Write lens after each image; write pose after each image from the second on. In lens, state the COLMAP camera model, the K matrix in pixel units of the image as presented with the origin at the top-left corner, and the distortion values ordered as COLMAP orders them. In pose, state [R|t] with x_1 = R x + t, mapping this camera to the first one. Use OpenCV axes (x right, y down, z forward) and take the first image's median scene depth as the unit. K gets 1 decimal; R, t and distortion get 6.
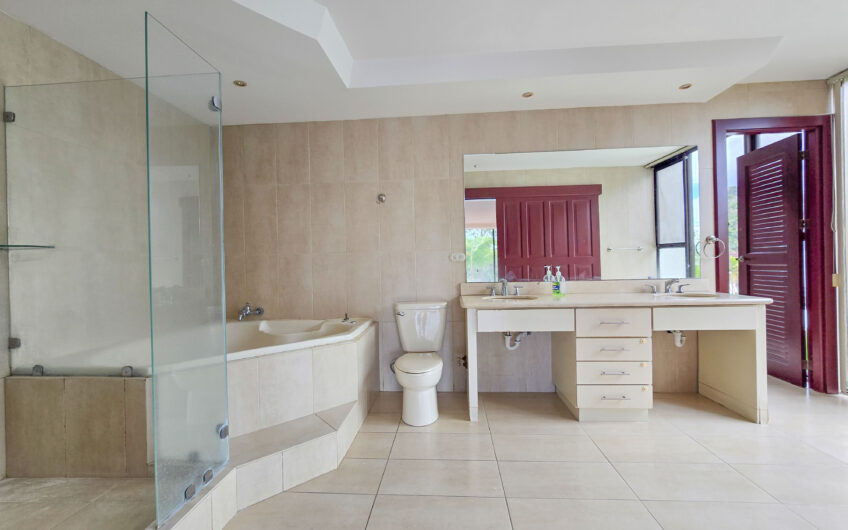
lens RADIAL K [[349.0, 0, 427.3], [0, 349.0, 262.8], [0, 0, 1]] dist [0.000161, 0.000126]
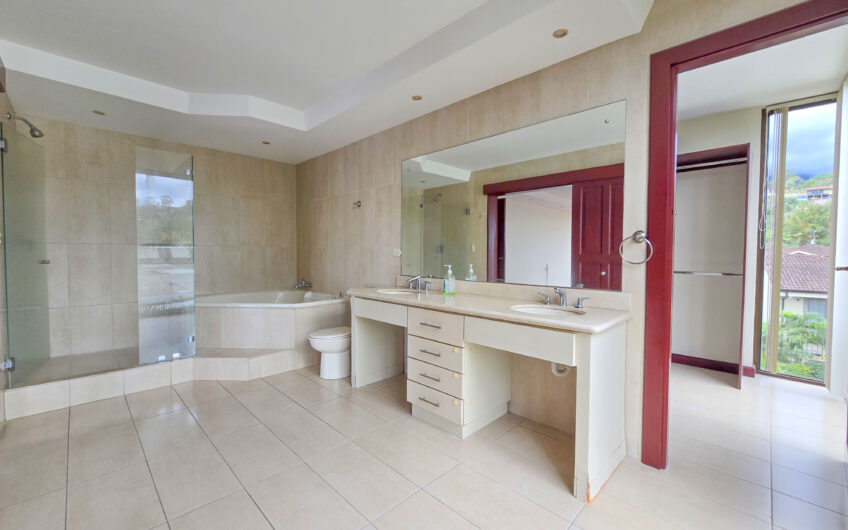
lens RADIAL K [[349.0, 0, 427.3], [0, 349.0, 262.8], [0, 0, 1]] dist [0.000161, 0.000126]
pose [[0.752366, 0.046483, -0.657104, 0.919030], [-0.025550, 0.998816, 0.041401, -0.032498], [0.658250, -0.014360, 0.752662, 0.212168]]
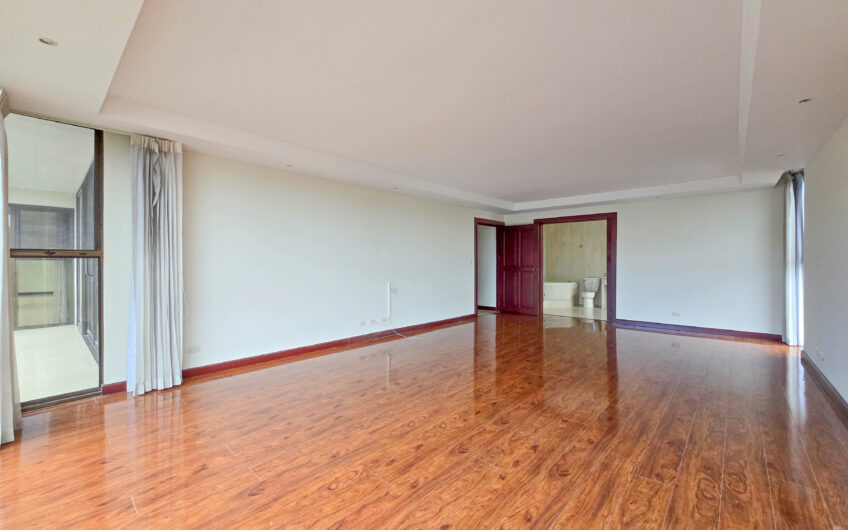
lens RADIAL K [[349.0, 0, 427.3], [0, 349.0, 262.8], [0, 0, 1]] dist [0.000161, 0.000126]
pose [[0.788268, 0.016566, -0.615109, 0.786817], [-0.018310, 0.999826, 0.003463, -0.012577], [0.615060, 0.008533, 0.788434, -2.605750]]
